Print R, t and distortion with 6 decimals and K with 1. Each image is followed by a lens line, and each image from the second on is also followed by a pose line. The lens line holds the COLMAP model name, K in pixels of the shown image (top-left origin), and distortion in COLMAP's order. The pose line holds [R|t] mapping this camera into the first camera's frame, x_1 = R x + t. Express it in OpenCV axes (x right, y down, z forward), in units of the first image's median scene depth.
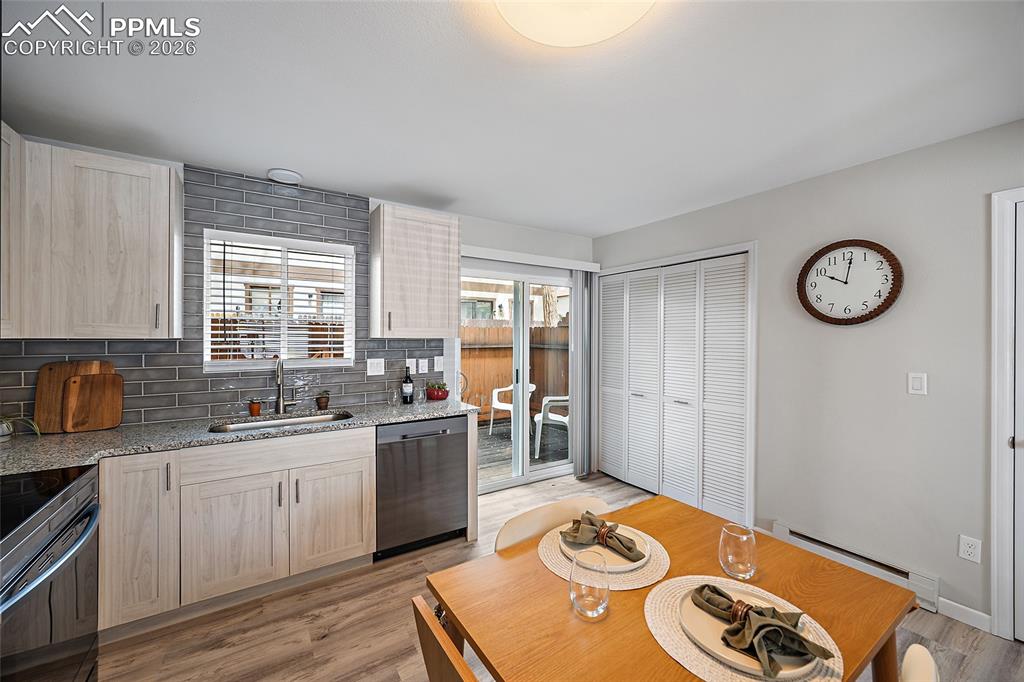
lens RADIAL K [[402.9, 0, 513.0], [0, 402.9, 338.5], [0, 0, 1]] dist [-0.000379, -0.000075]
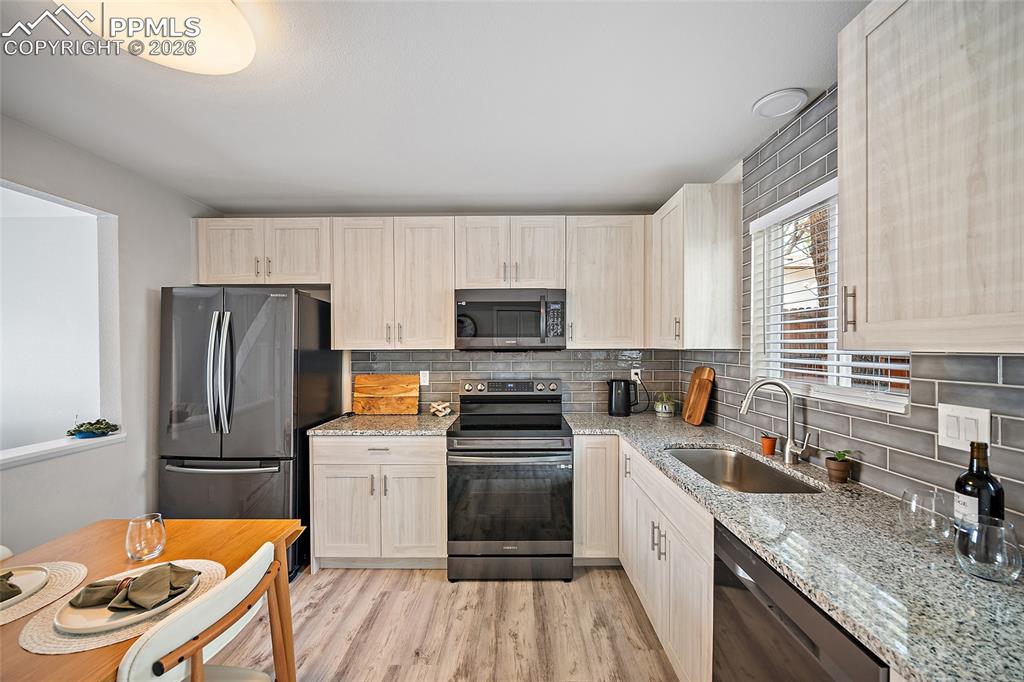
lens RADIAL K [[407.0, 0, 513.0], [0, 407.0, 351.5], [0, 0, 1]] dist [0.000553, 0.000120]
pose [[-0.550224, 0.008899, -0.834970, 0.337092], [-0.001769, 0.999929, 0.011823, -0.006634], [0.835016, 0.007982, -0.550169, 1.432217]]
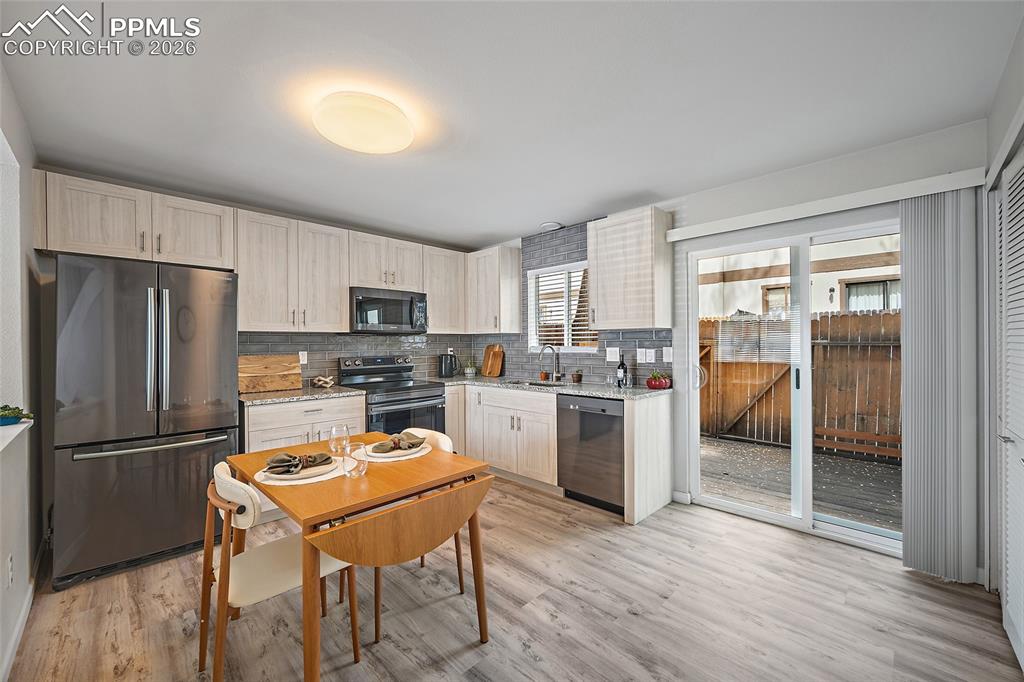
lens RADIAL K [[407.9, 0, 514.4], [0, 407.9, 342.5], [0, 0, 1]] dist [-0.000482, -0.000068]
pose [[0.217686, -0.006143, -0.976000, 1.304491], [0.004080, 0.999977, -0.005384, 0.067839], [0.976010, -0.002810, 0.217706, 0.748872]]
